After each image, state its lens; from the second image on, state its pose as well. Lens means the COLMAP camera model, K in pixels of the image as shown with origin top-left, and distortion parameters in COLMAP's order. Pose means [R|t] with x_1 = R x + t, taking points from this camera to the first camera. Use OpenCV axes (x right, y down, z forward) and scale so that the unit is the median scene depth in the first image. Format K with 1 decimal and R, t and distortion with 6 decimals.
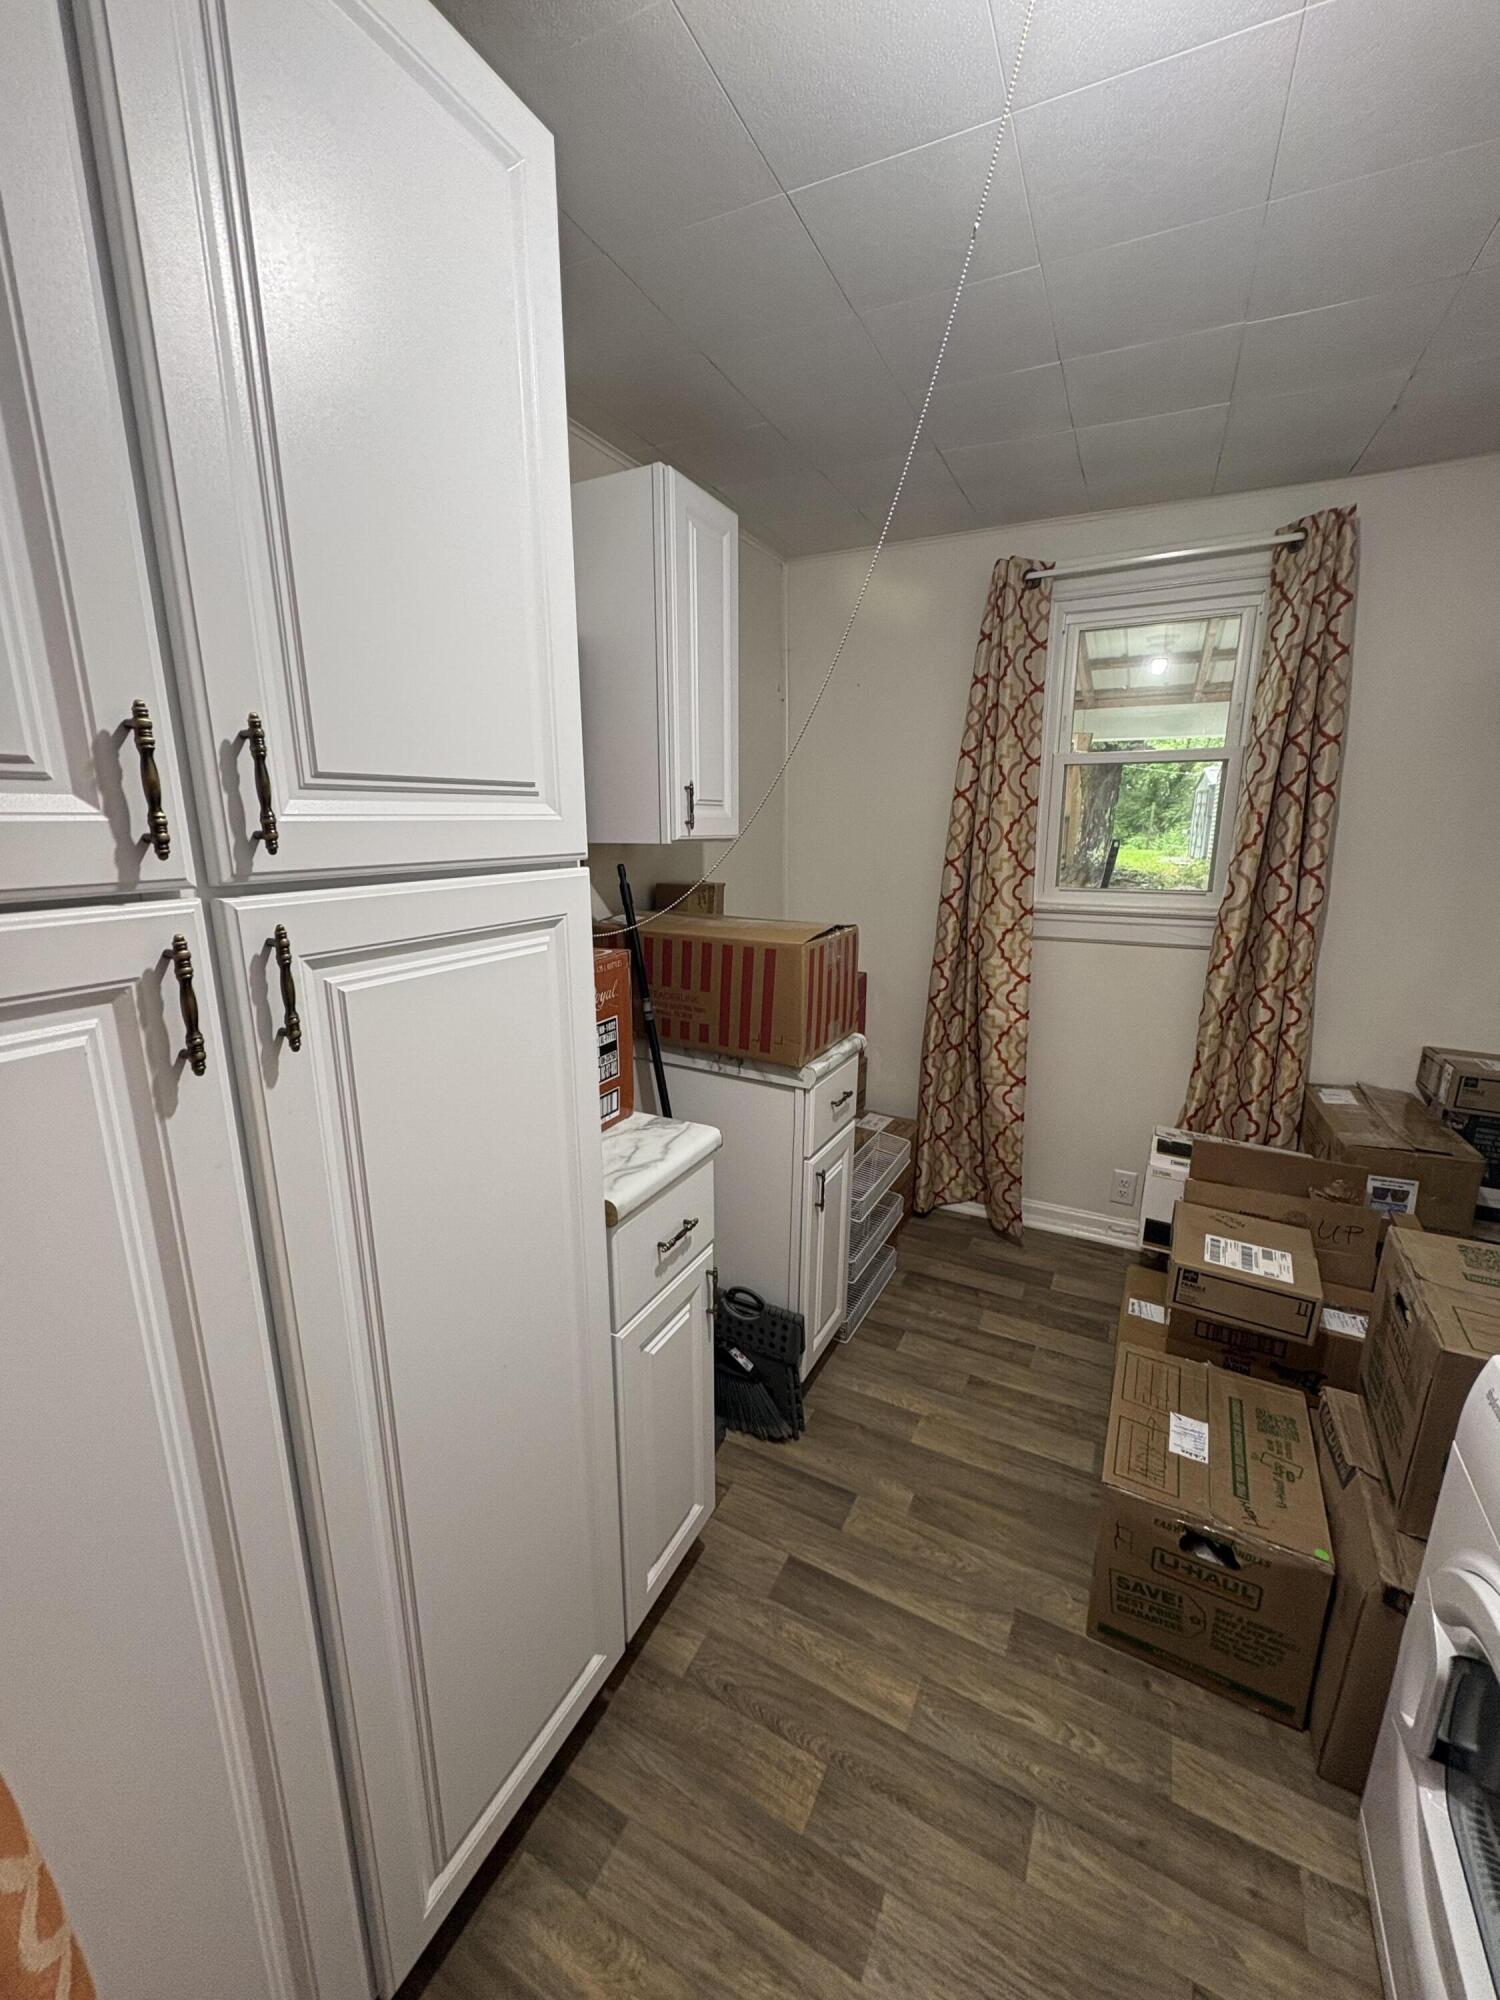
lens RADIAL K [[795.6, 0, 750.0], [0, 795.6, 1000.0], [0, 0, 1]] dist [0.001184, 0.000322]
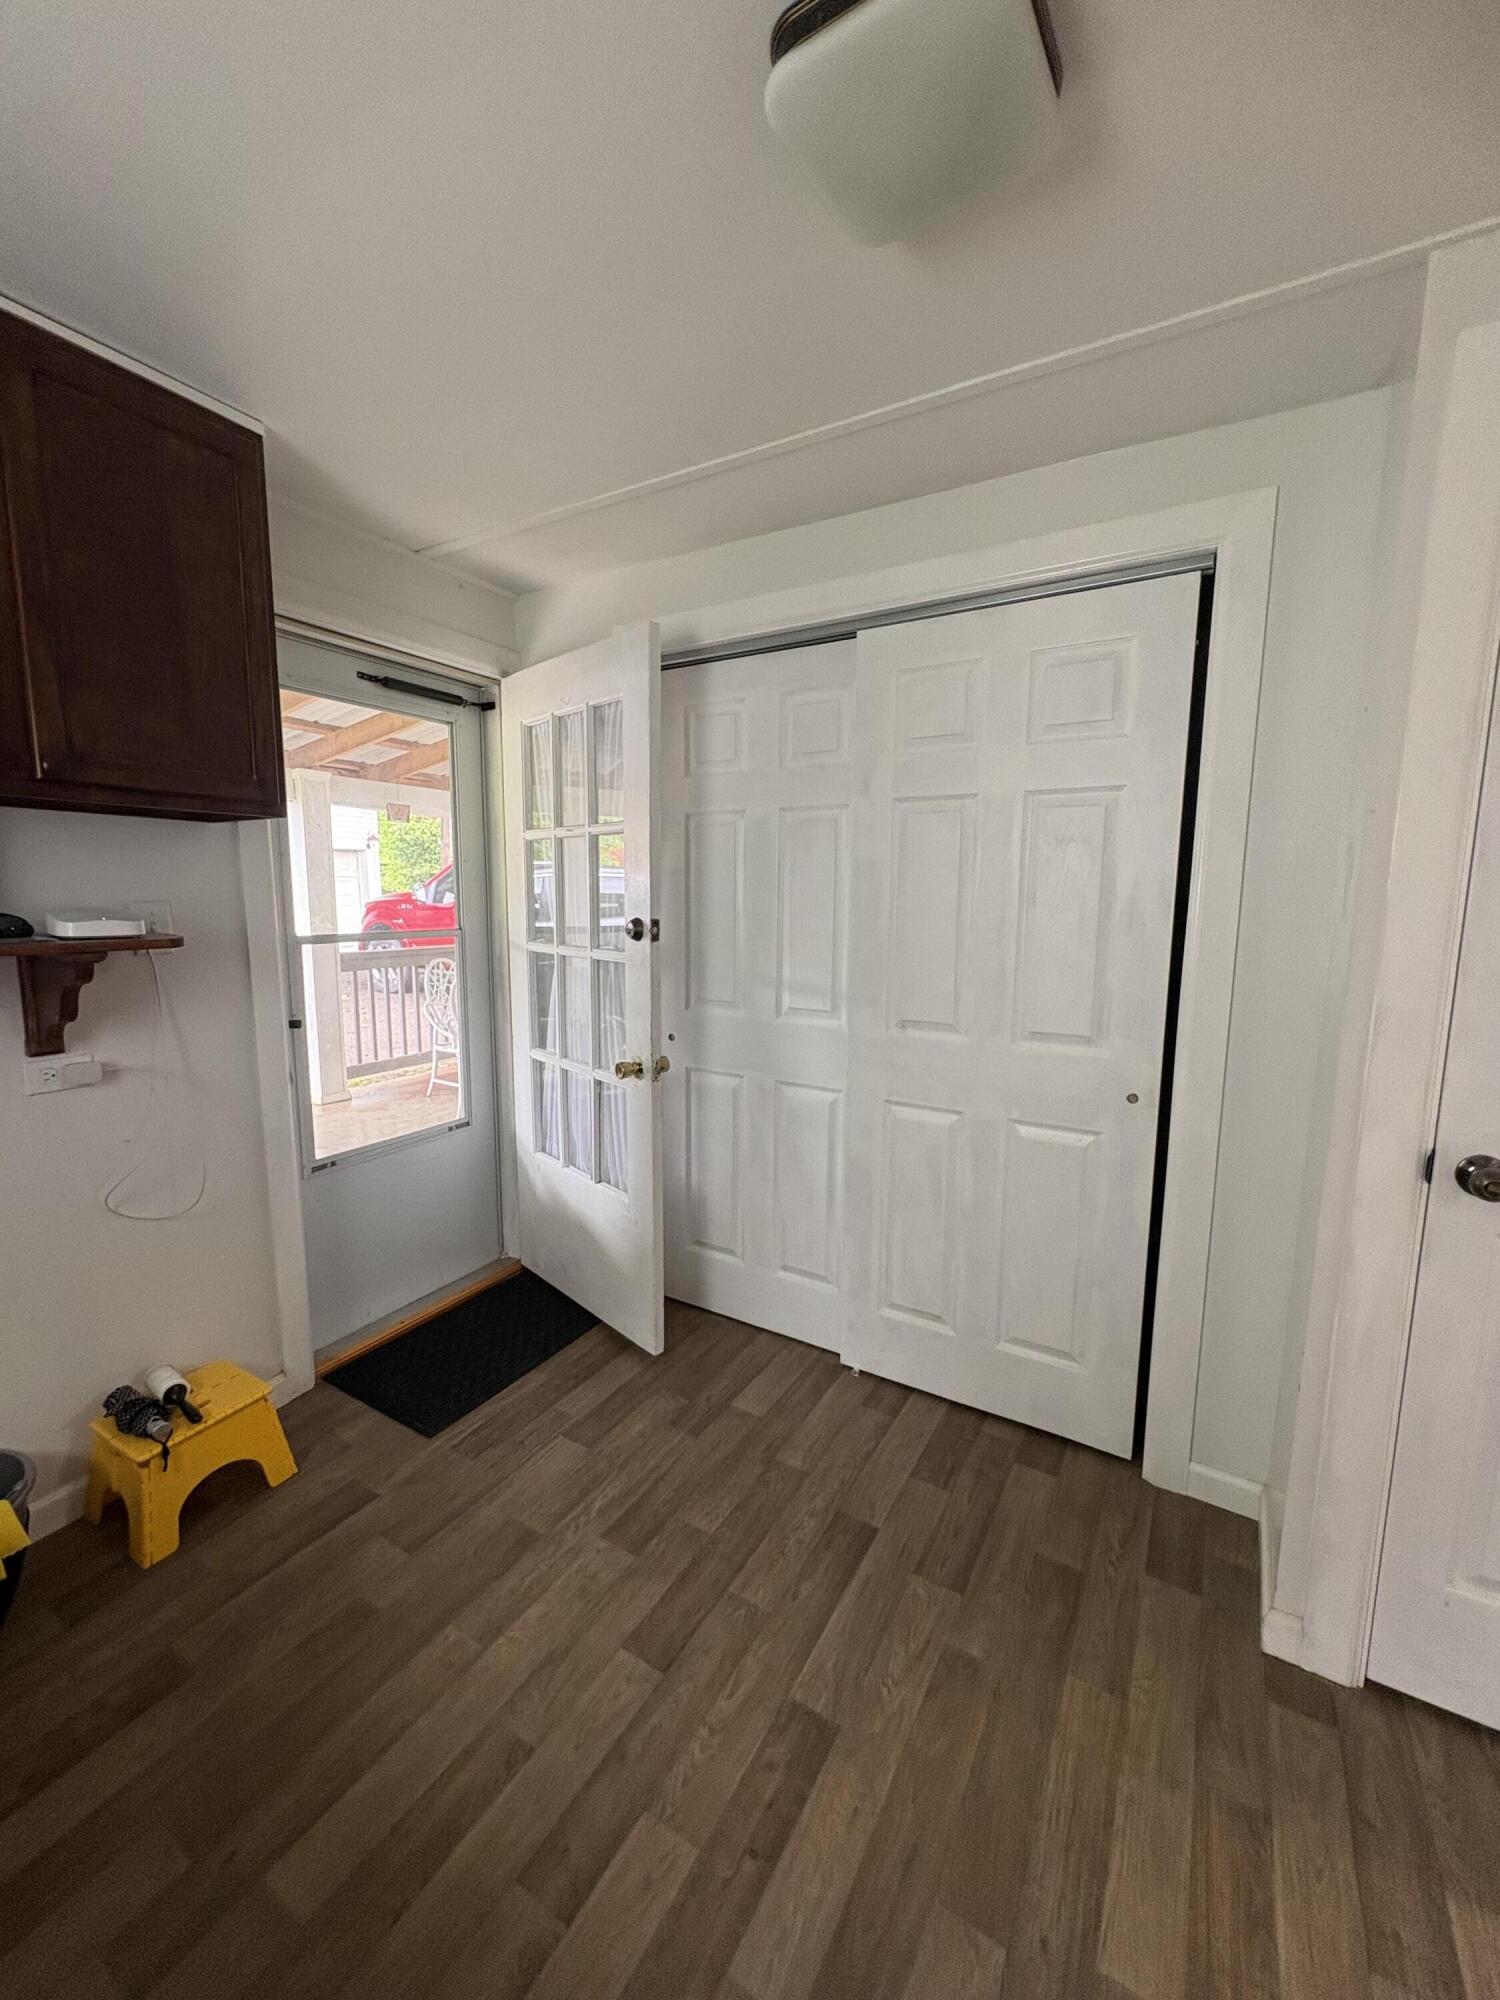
lens RADIAL K [[795.6, 0, 750.0], [0, 795.6, 1000.0], [0, 0, 1]] dist [0.001184, 0.000322]
pose [[-0.047638, 0.134820, -0.989724, 1.271245], [-0.234900, 0.961549, 0.142288, -0.139083], [0.970851, 0.239265, -0.014137, 0.819459]]
